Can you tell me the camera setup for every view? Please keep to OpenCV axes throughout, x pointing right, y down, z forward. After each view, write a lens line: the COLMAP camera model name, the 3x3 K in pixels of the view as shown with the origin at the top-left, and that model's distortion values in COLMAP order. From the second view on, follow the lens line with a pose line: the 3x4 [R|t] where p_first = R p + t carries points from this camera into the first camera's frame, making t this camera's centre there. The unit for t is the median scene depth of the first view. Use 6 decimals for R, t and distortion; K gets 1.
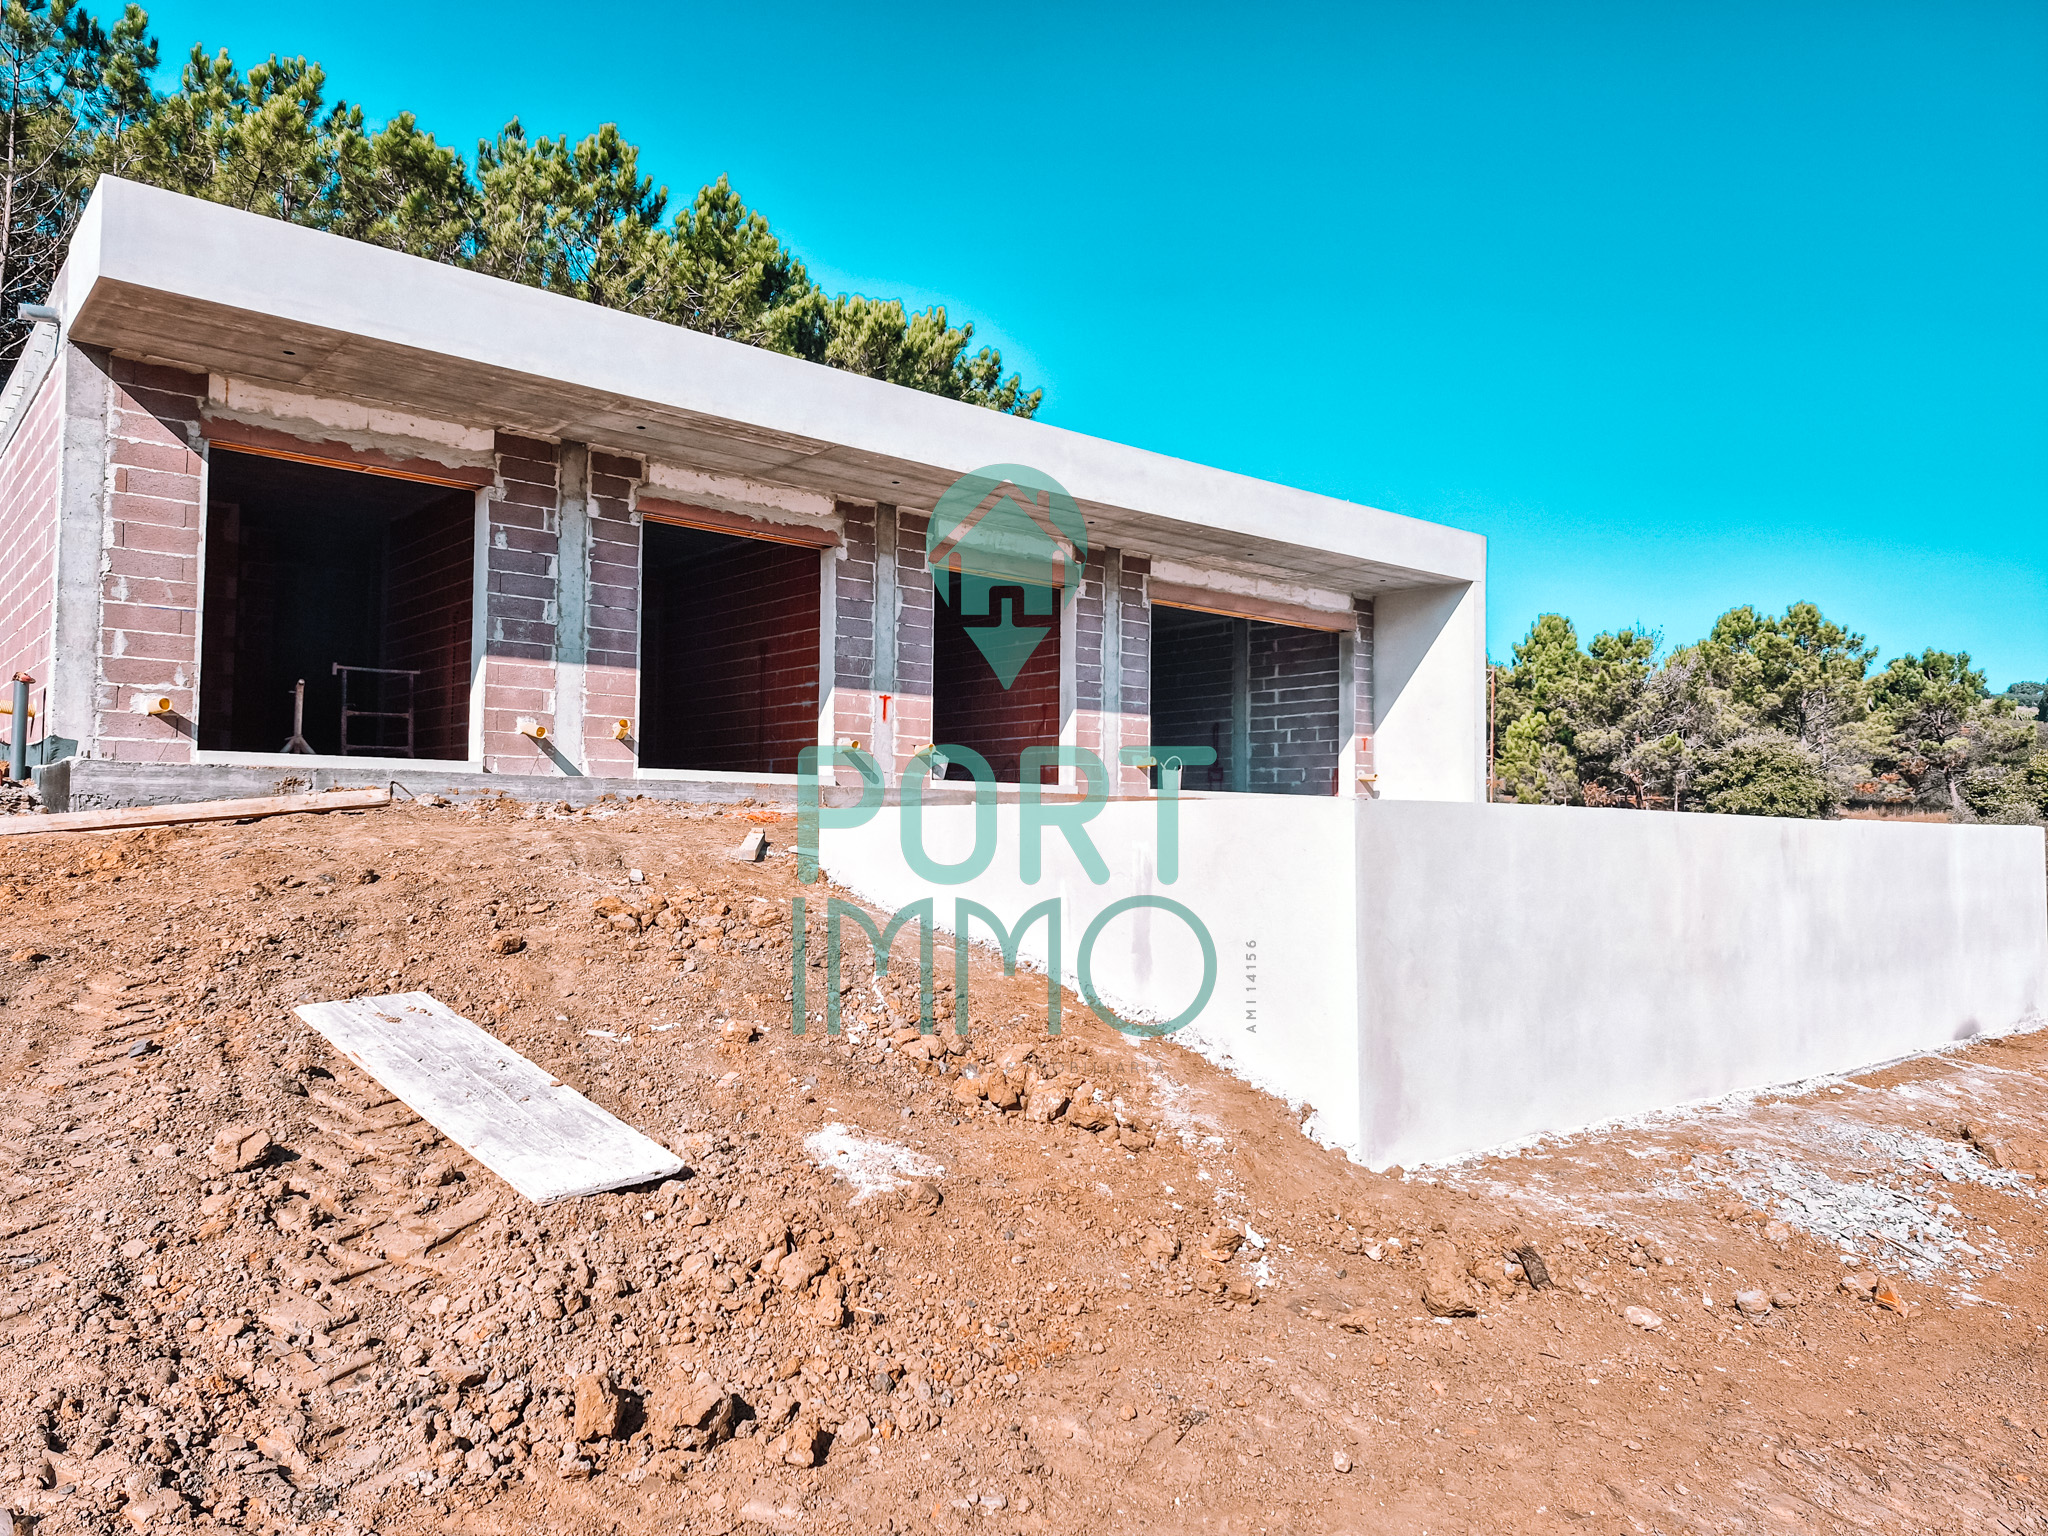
lens RADIAL K [[1377.8, 0, 1024.0], [0, 1377.8, 768.0], [0, 0, 1]] dist [0.082980, -0.084642]
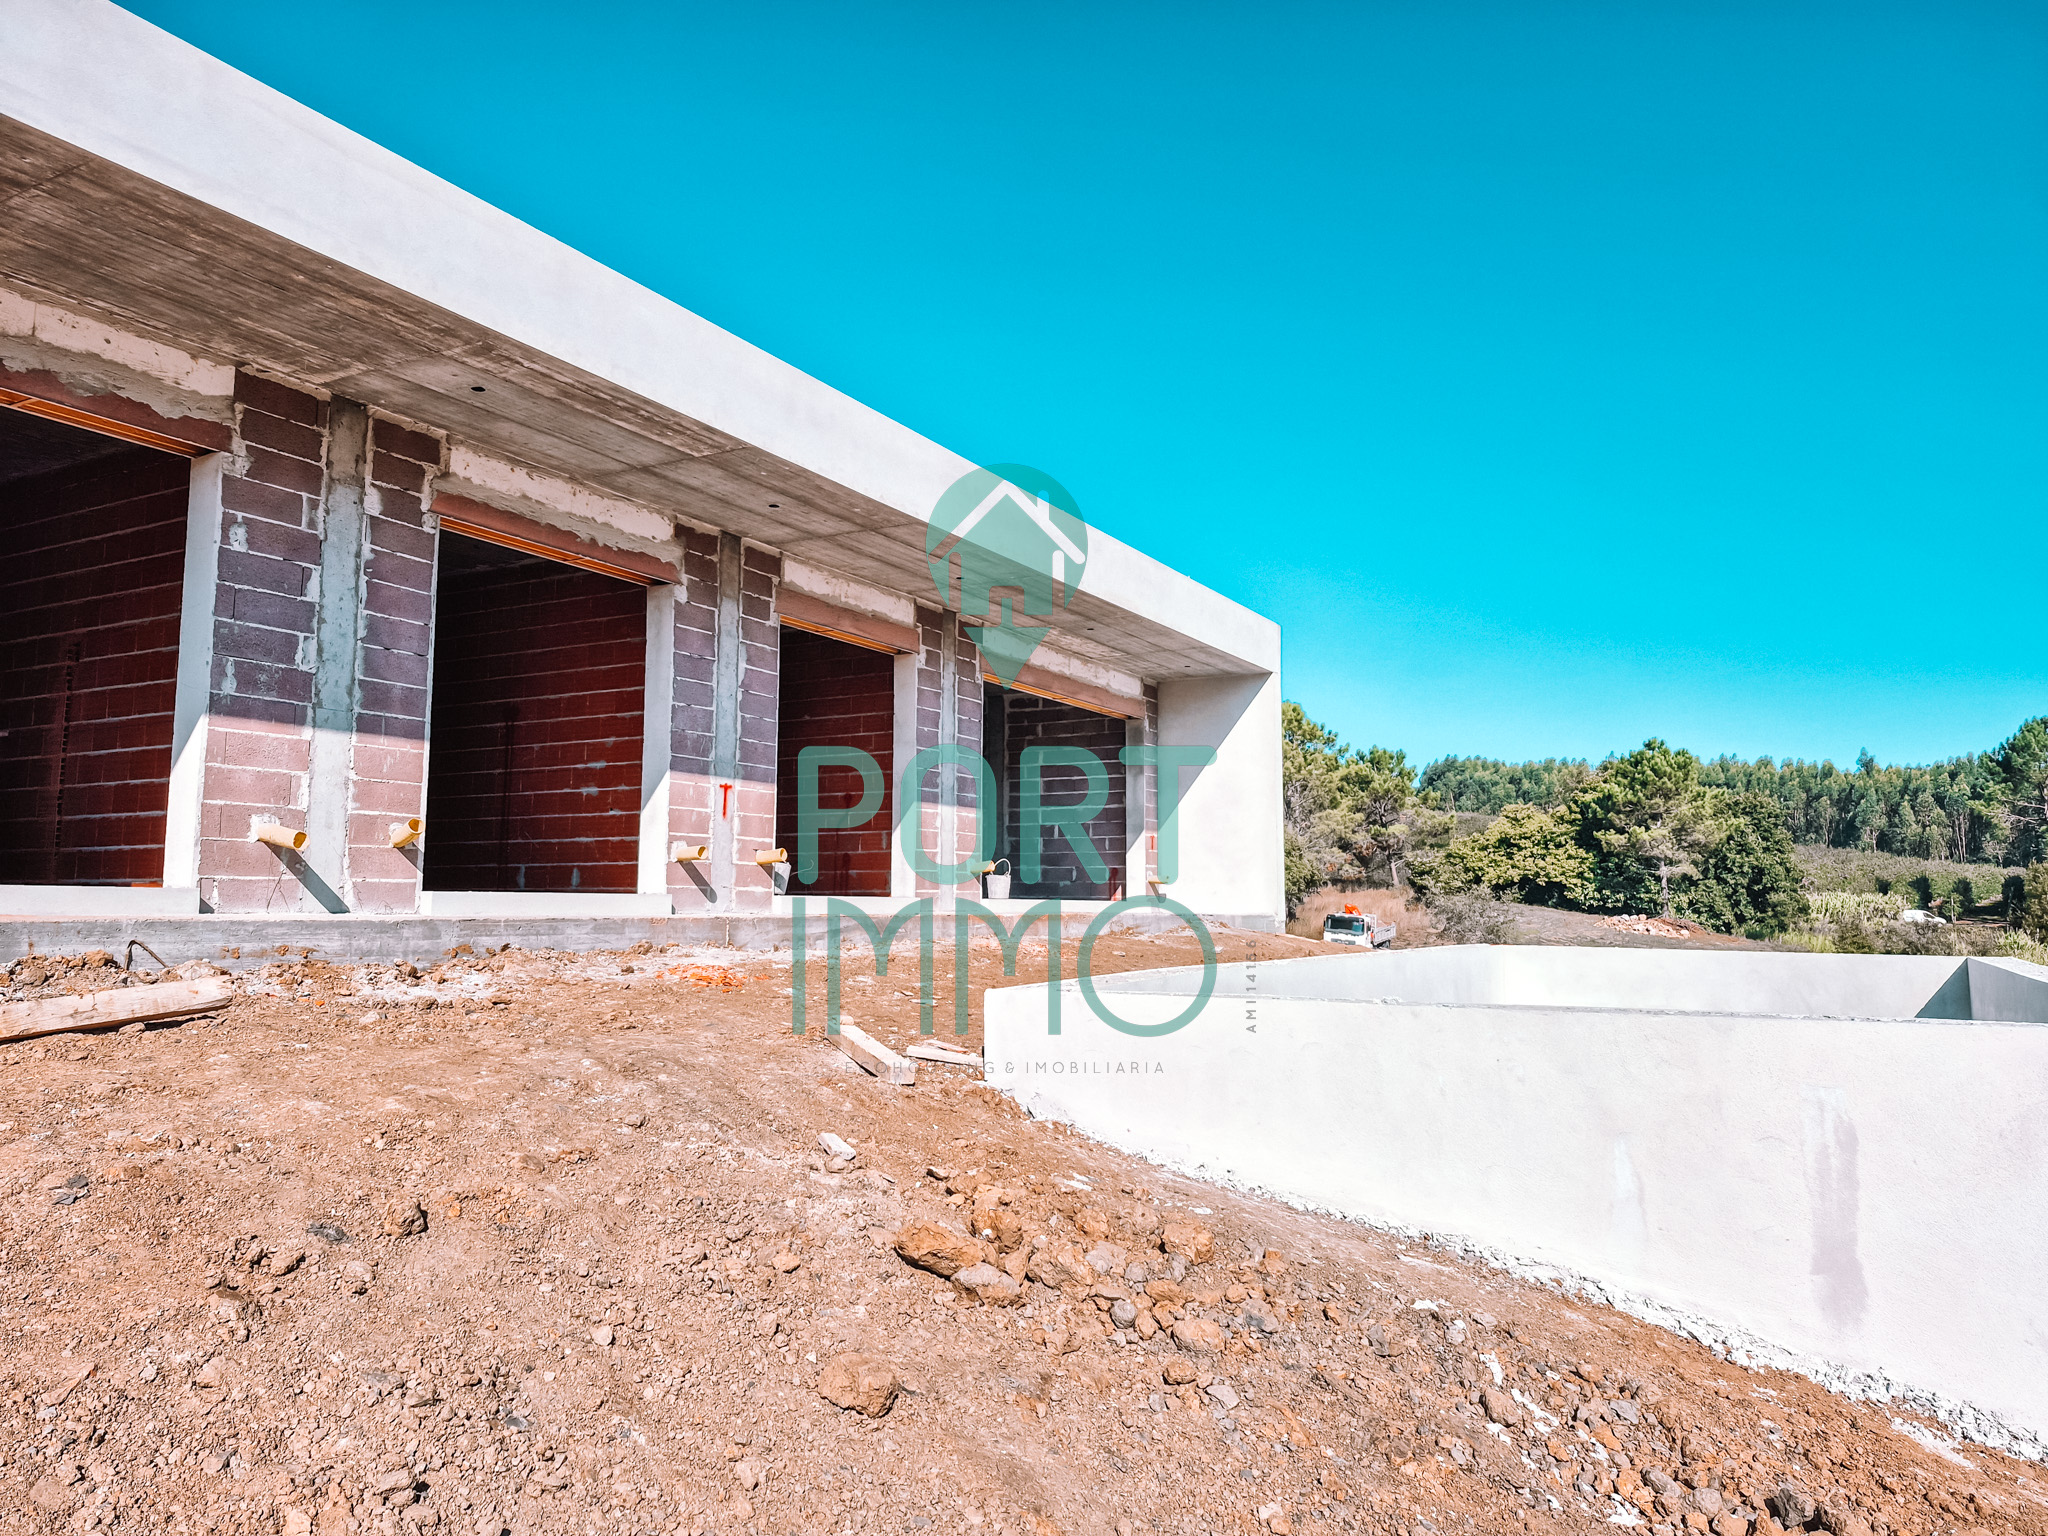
lens RADIAL K [[1404.2, 0, 1024.0], [0, 1404.2, 768.0], [0, 0, 1]] dist [0.042795, -0.045358]
pose [[0.942669, 0.029260, 0.332444, -0.243183], [-0.011867, 0.998458, -0.054229, -0.026639], [-0.333519, 0.047174, 0.941563, 0.269032]]
